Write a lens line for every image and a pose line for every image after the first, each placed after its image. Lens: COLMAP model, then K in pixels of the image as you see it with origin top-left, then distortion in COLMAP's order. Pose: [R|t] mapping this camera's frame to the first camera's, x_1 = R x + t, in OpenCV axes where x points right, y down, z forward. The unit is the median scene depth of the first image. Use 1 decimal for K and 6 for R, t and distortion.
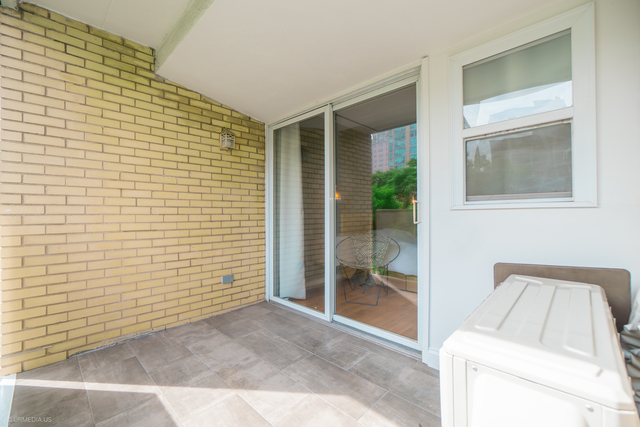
lens RADIAL K [[281.5, 0, 317.0], [0, 281.5, 208.0], [0, 0, 1]] dist [-0.003599, -0.000165]
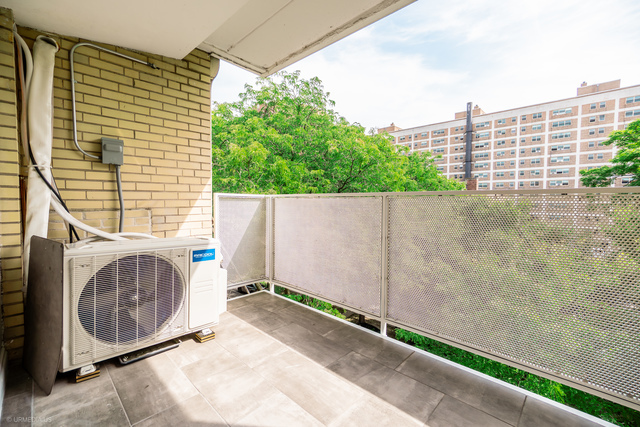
lens RADIAL K [[281.5, 0, 317.0], [0, 281.5, 208.0], [0, 0, 1]] dist [-0.003599, -0.000165]
pose [[-0.999977, -0.001702, 0.006542, -0.287435], [-0.001758, 0.999961, -0.008617, 0.065647], [-0.006528, -0.008628, -0.999941, 1.947909]]
